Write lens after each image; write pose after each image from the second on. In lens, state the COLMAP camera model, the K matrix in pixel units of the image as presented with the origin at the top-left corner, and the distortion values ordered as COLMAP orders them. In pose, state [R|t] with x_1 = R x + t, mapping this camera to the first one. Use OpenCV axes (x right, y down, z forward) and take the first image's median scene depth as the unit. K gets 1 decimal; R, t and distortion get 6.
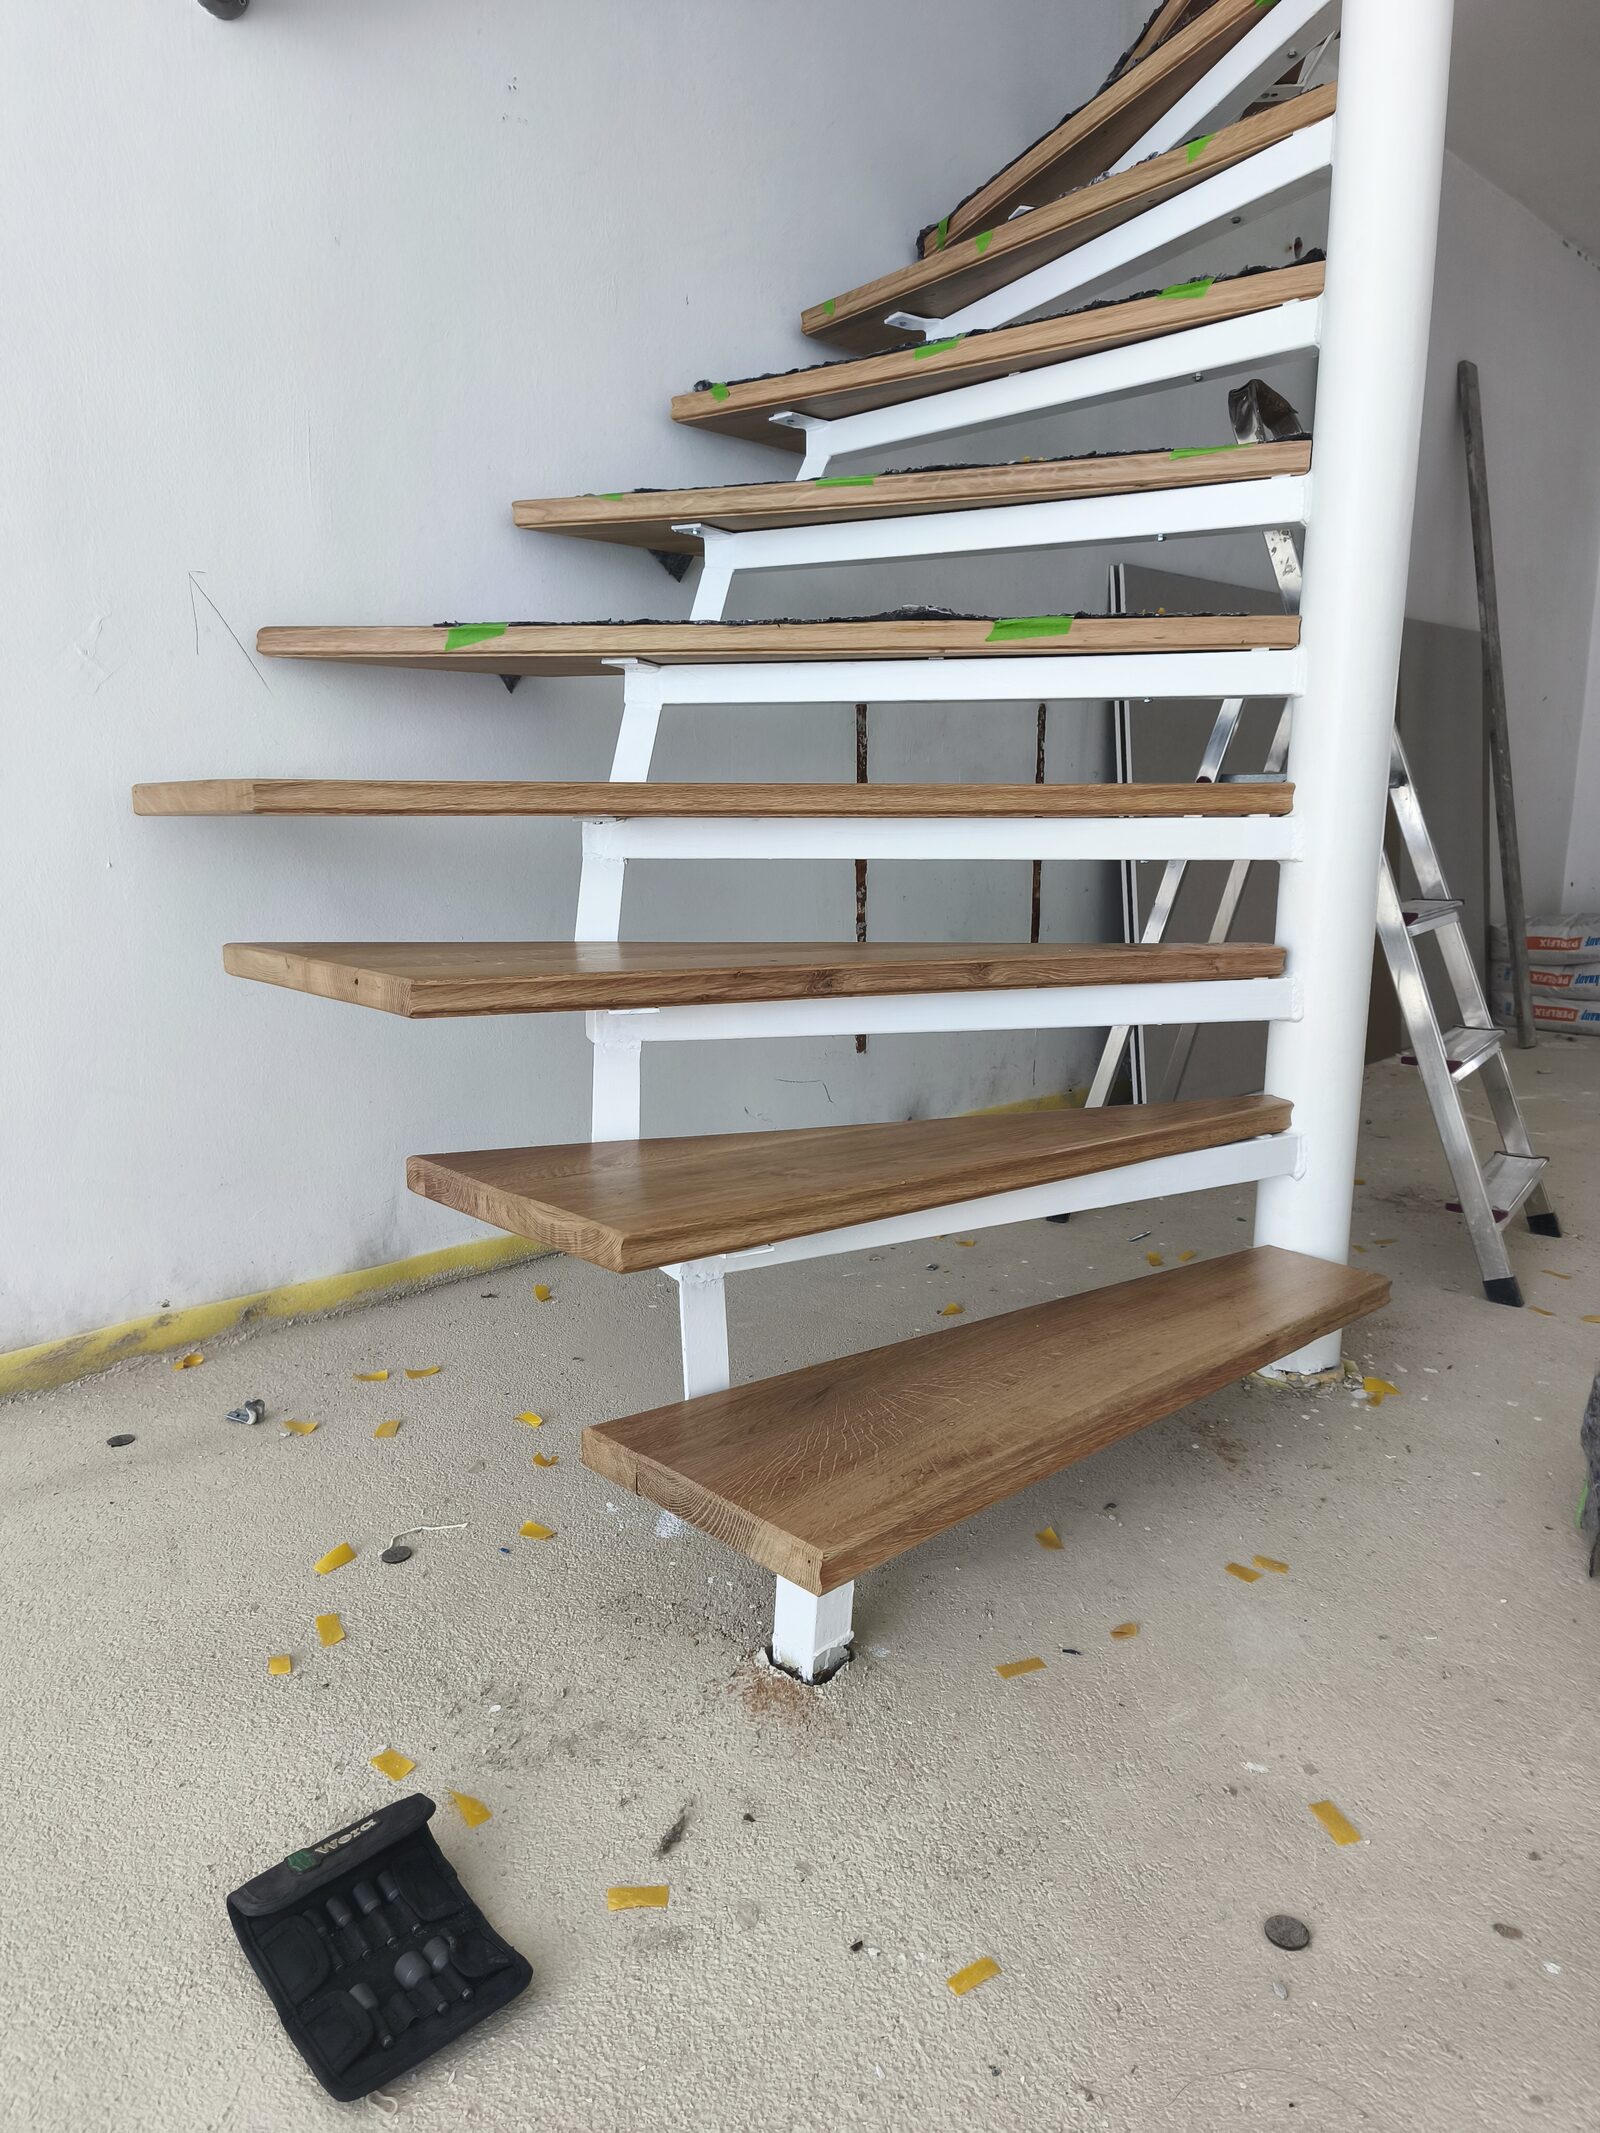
lens RADIAL K [[1446.2, 0, 805.9], [0, 1446.2, 1054.5], [0, 0, 1]] dist [0.061475, -0.053225]
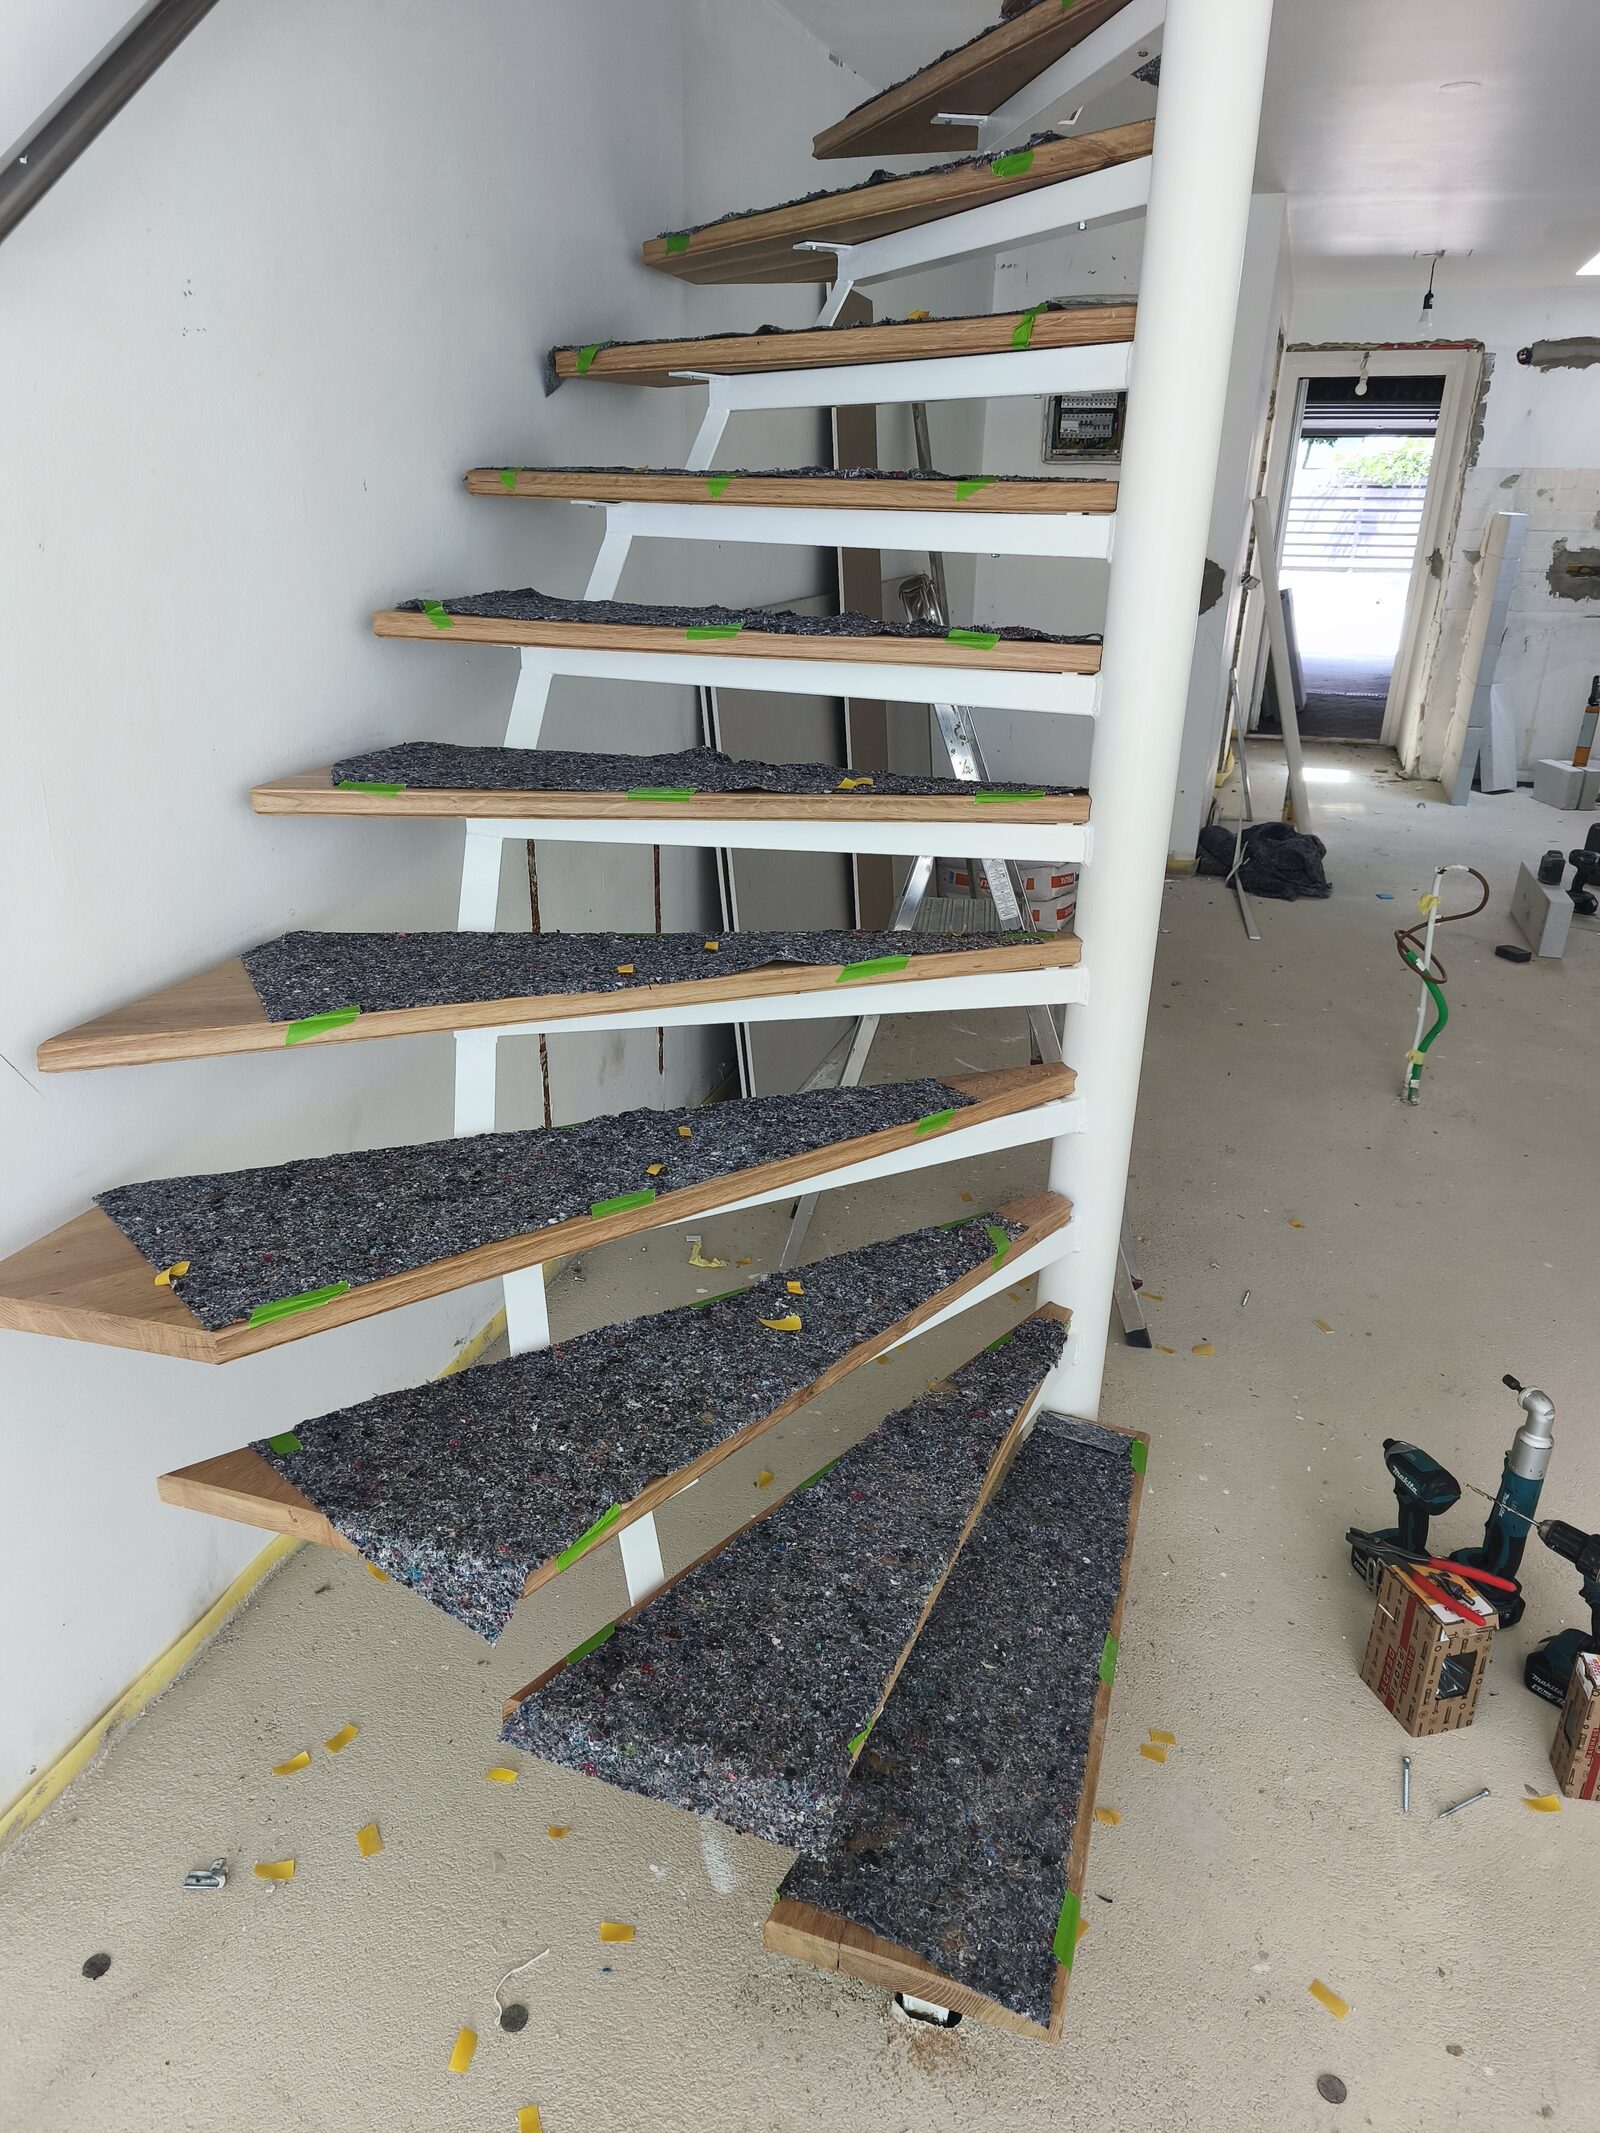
lens RADIAL K [[1446.2, 0, 802.3], [0, 1446.2, 1052.3], [0, 0, 1]] dist [0.061475, -0.053225]
pose [[0.887726, -0.156004, 0.433135, -0.373807], [0.063709, 0.973412, 0.220024, -0.474606], [-0.455943, -0.167726, 0.874062, 0.066342]]
